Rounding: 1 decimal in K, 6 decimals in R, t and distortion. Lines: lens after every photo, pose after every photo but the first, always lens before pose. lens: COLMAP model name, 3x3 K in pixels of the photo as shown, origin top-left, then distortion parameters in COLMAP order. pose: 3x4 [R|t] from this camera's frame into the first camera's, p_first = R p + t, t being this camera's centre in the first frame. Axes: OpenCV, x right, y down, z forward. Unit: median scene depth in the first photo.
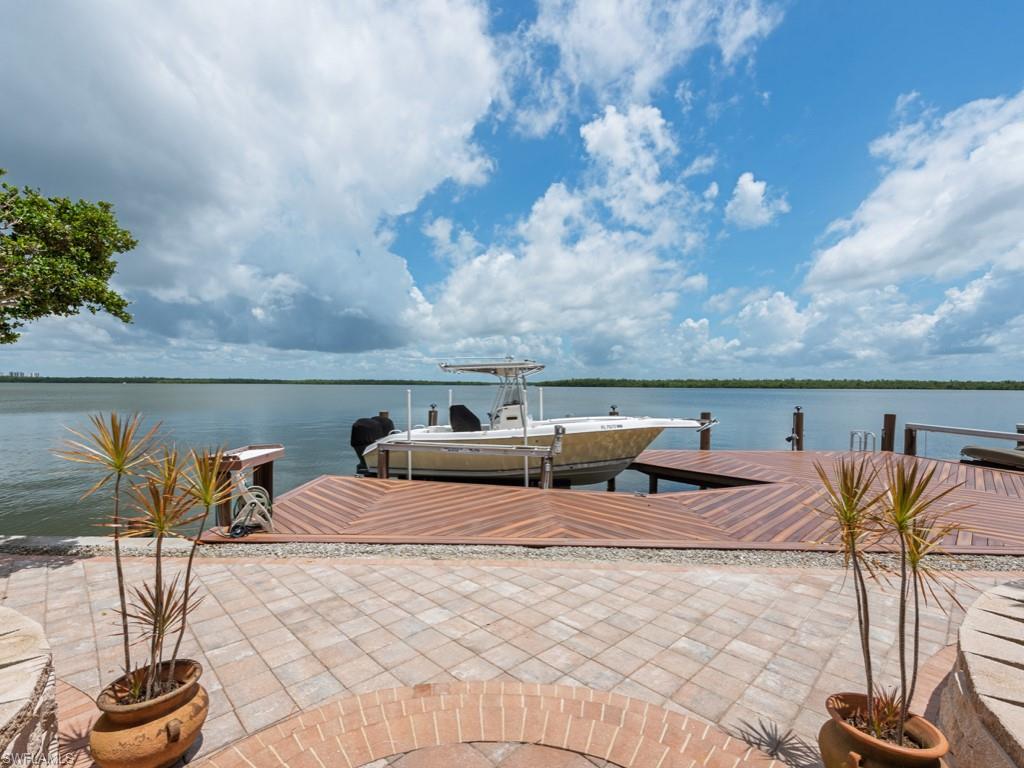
lens RADIAL K [[416.5, 0, 512.0], [0, 416.5, 384.0], [0, 0, 1]] dist [0.000026, -0.000020]
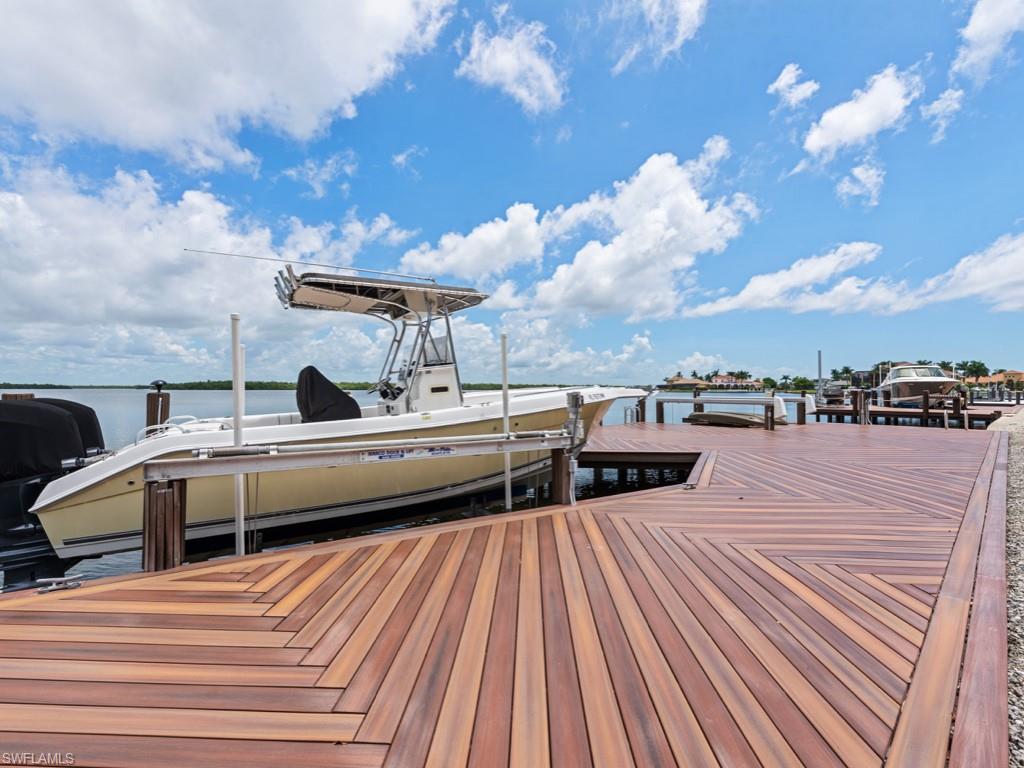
lens RADIAL K [[416.5, 0, 512.0], [0, 416.5, 384.0], [0, 0, 1]] dist [0.000026, -0.000020]
pose [[0.767707, -0.005271, 0.640780, -0.298480], [0.001618, 0.999979, 0.006287, 0.076084], [-0.640799, -0.003790, 0.767699, 0.542734]]
